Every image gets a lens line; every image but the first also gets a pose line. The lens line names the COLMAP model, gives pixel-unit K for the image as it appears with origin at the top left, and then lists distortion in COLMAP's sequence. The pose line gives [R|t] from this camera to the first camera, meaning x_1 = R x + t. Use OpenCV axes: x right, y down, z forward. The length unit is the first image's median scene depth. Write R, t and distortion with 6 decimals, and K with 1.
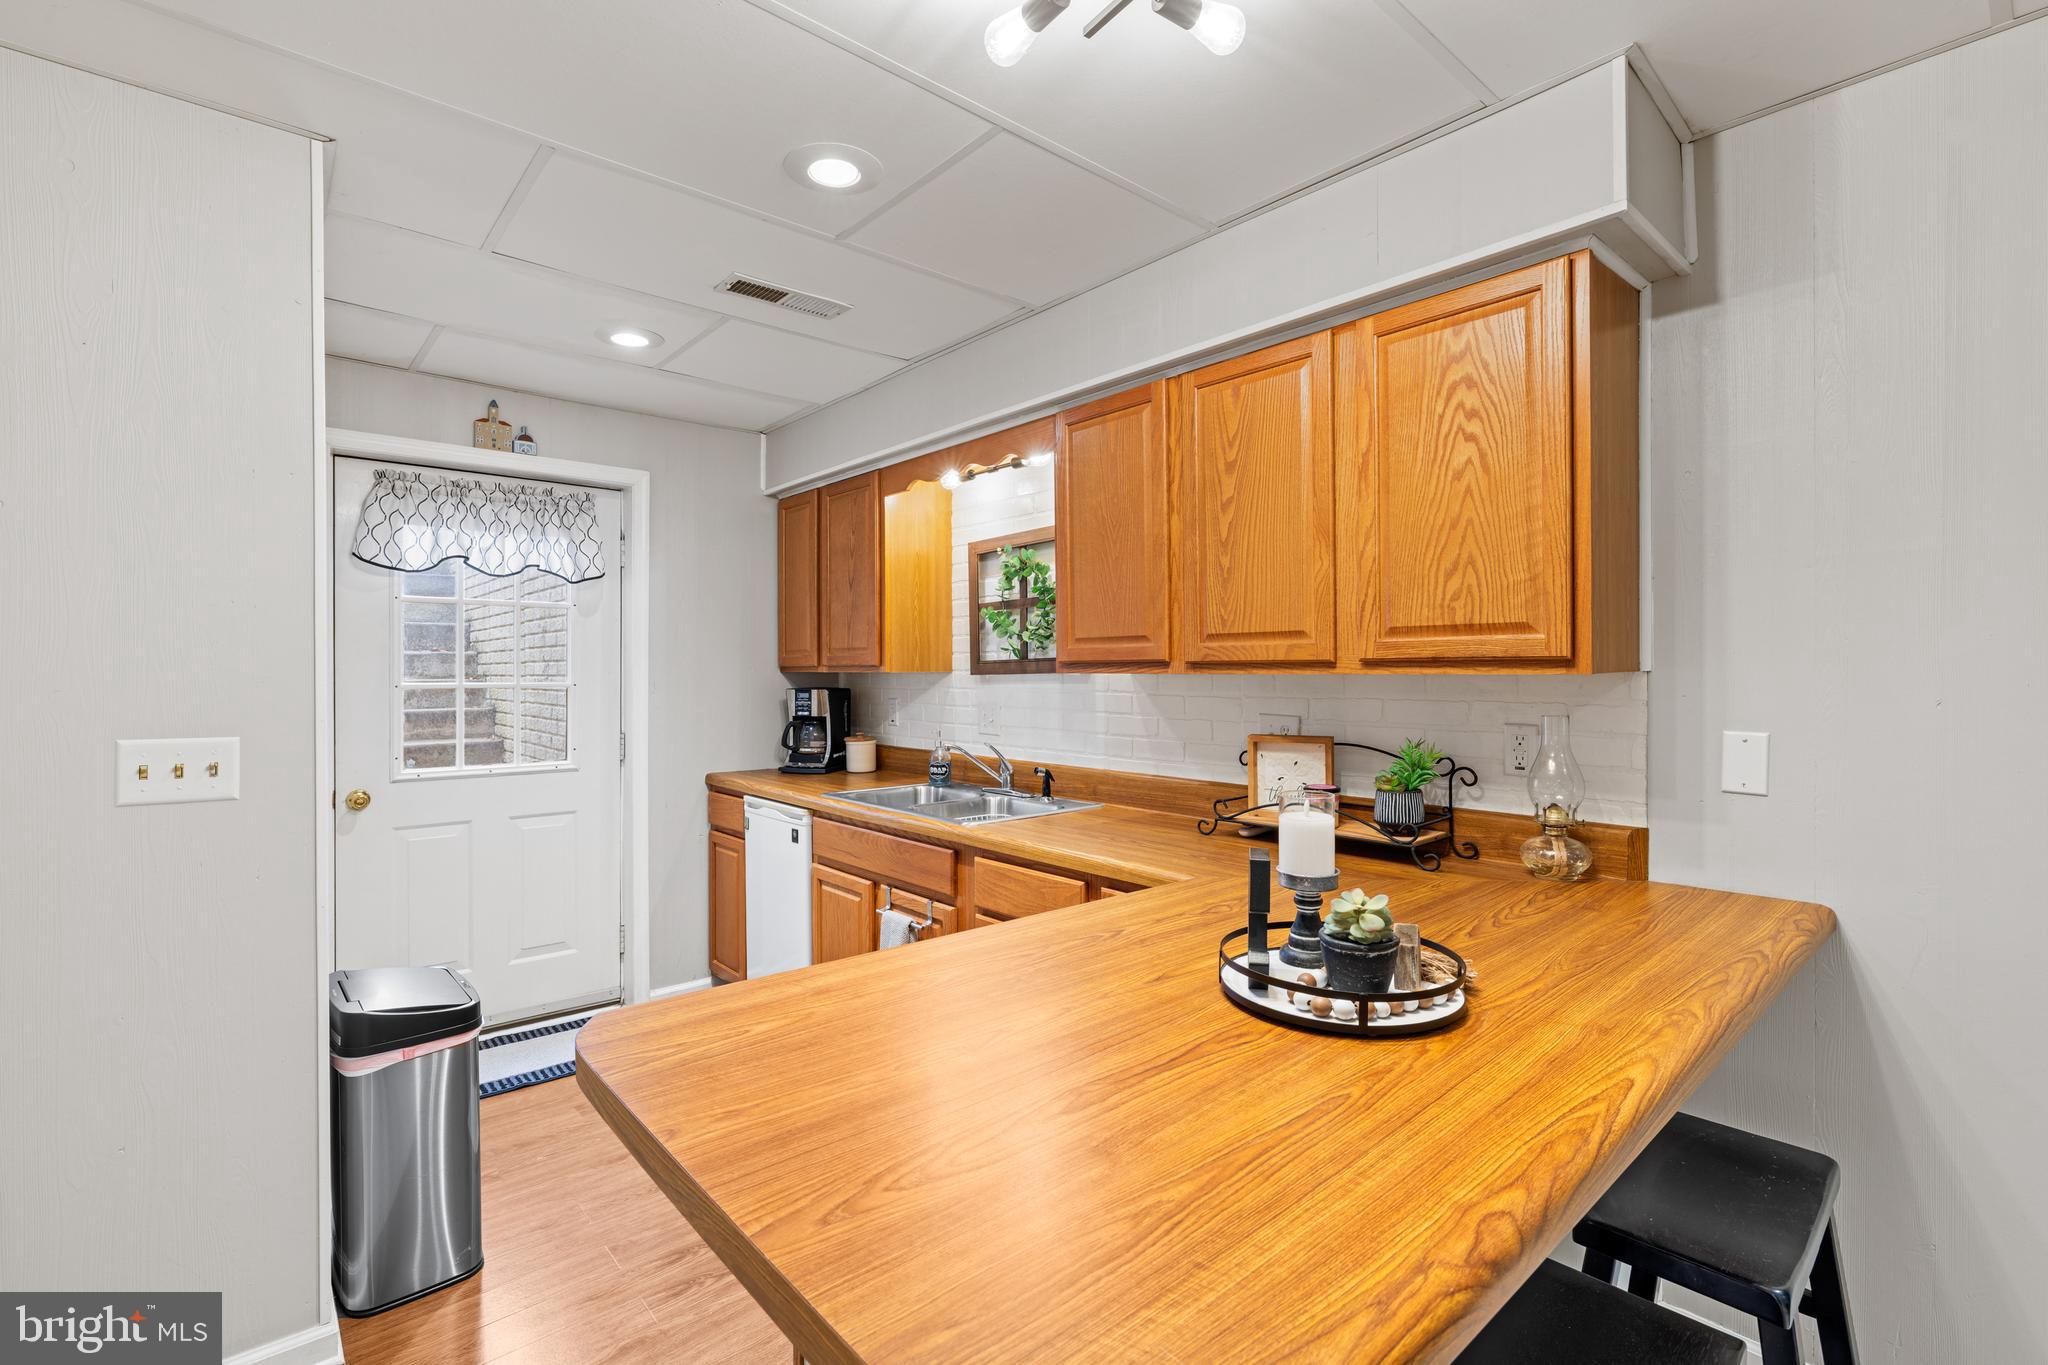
lens RADIAL K [[915.6, 0, 1011.5], [0, 915.6, 674.7], [0, 0, 1]] dist [-0.002646, -0.000069]
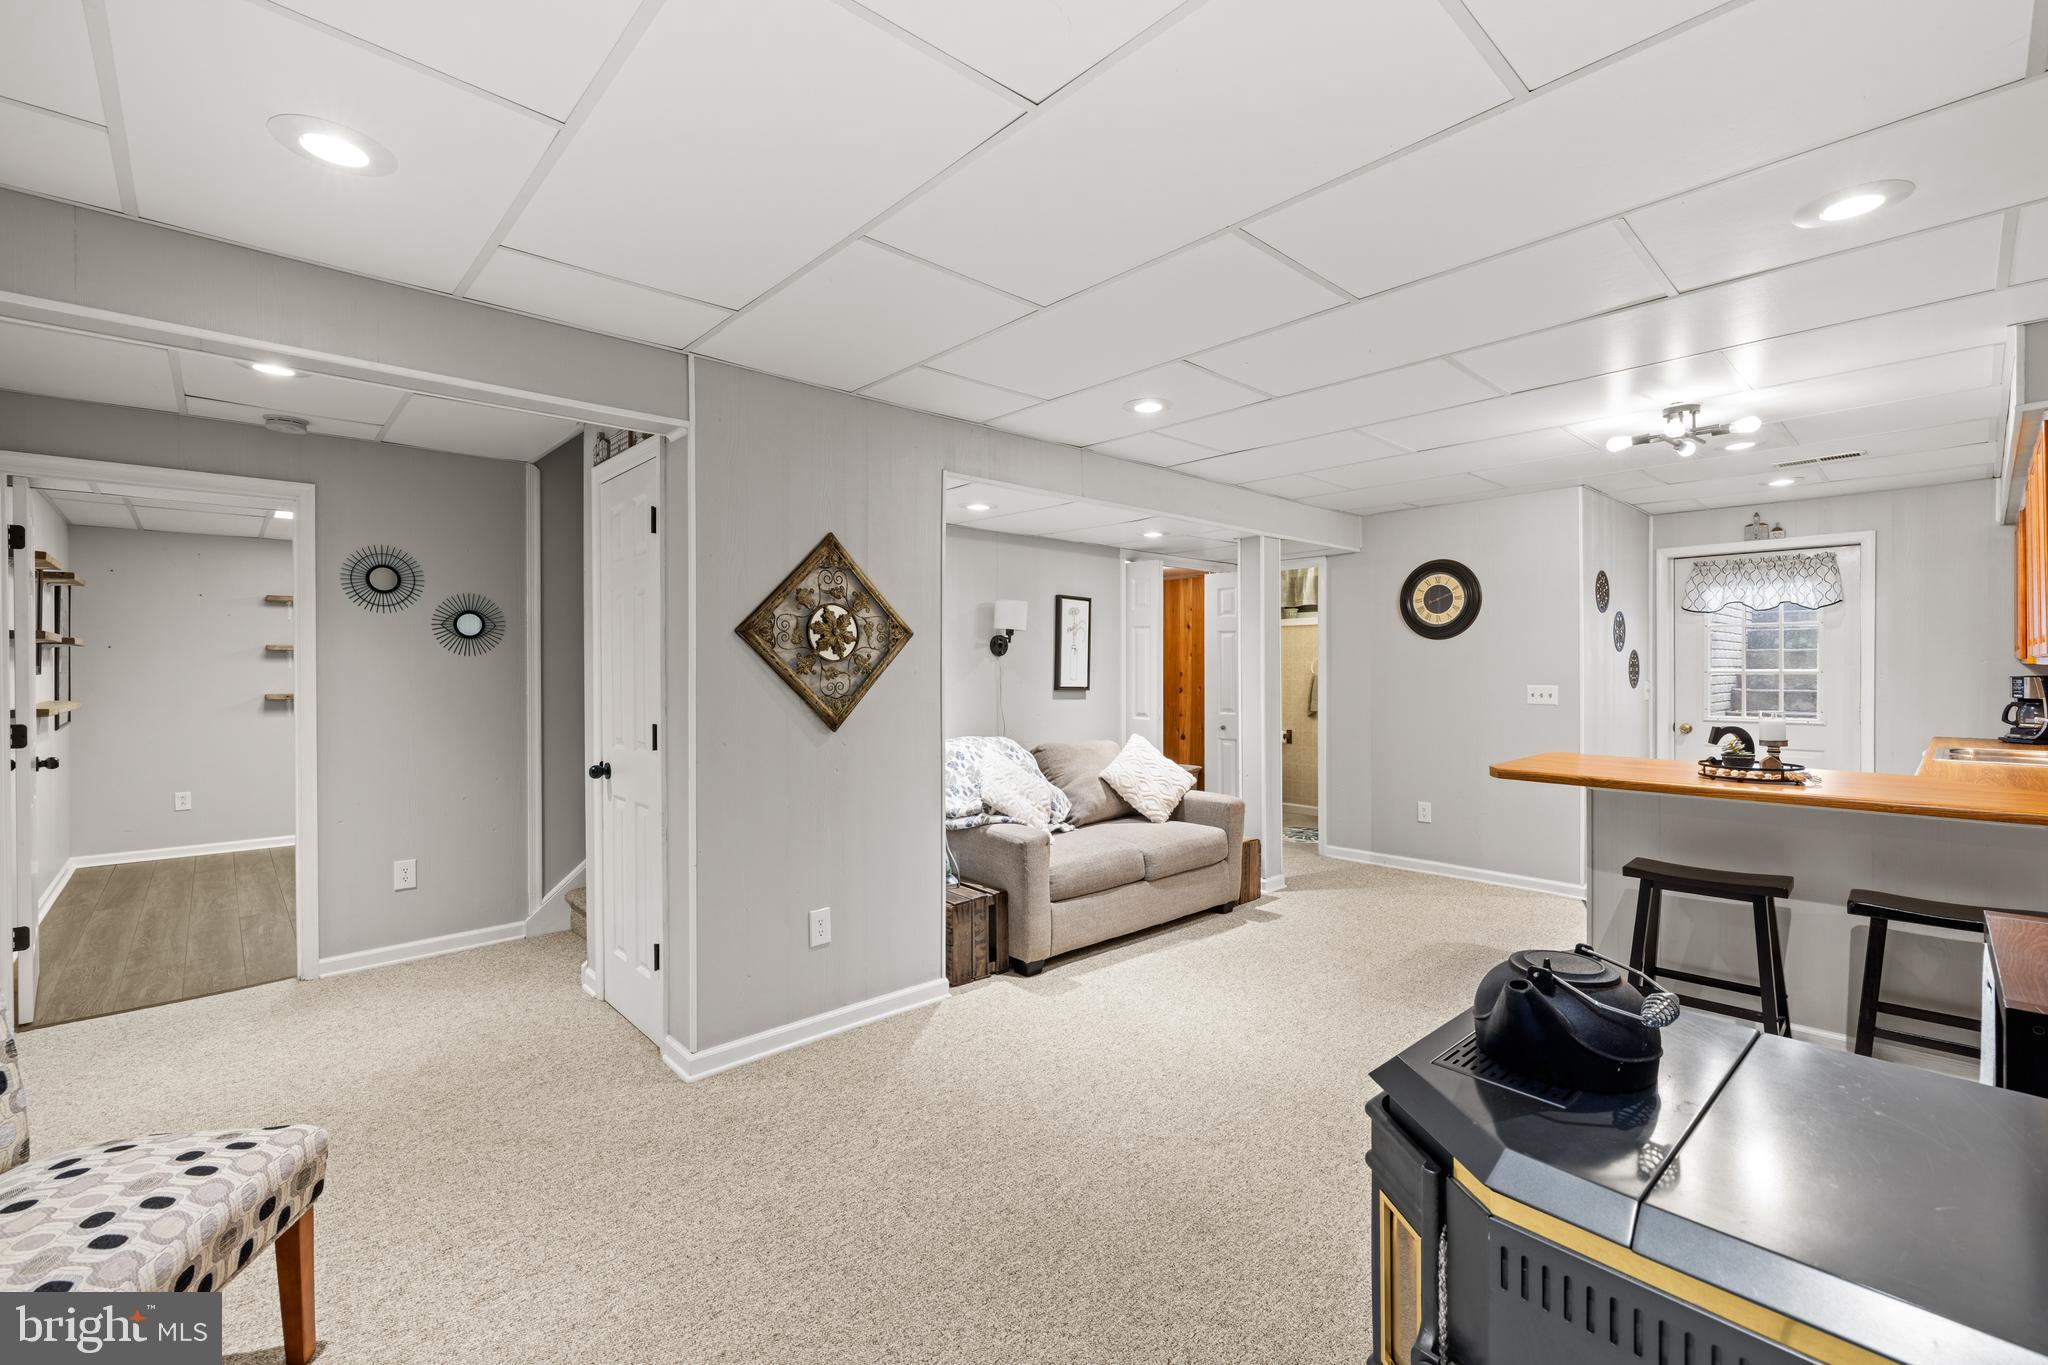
lens RADIAL K [[867.8, 0, 1021.8], [0, 867.8, 675.8], [0, 0, 1]] dist [-0.001045, 0.000028]
pose [[0.035496, 0.010236, -0.999317, 1.053438], [0.002172, 0.999944, 0.010320, -0.001084], [0.999367, -0.002537, 0.035471, -0.485033]]
